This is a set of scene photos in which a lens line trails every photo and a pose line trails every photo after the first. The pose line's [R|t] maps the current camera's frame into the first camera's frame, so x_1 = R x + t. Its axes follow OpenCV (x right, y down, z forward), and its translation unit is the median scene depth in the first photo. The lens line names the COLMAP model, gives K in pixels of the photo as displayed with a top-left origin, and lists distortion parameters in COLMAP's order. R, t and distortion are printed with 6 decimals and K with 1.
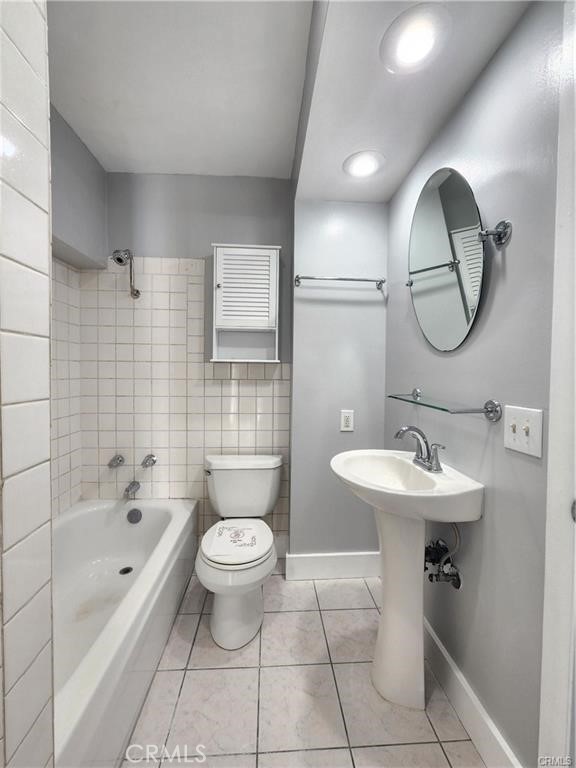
lens RADIAL K [[315.6, 0, 287.9], [0, 315.6, 382.8], [0, 0, 1]] dist [0.002818, -0.000486]
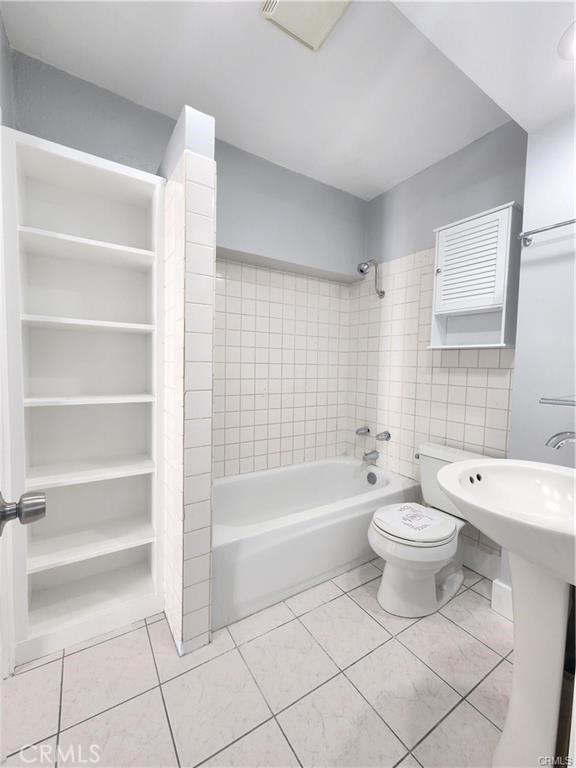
lens RADIAL K [[315.6, 0, 287.9], [0, 315.6, 383.6], [0, 0, 1]] dist [0.002818, -0.000486]
pose [[0.500326, 0.055751, -0.864040, 0.410651], [-0.045577, 0.998237, 0.038018, 0.027069], [0.864637, 0.020359, 0.501985, 0.107162]]
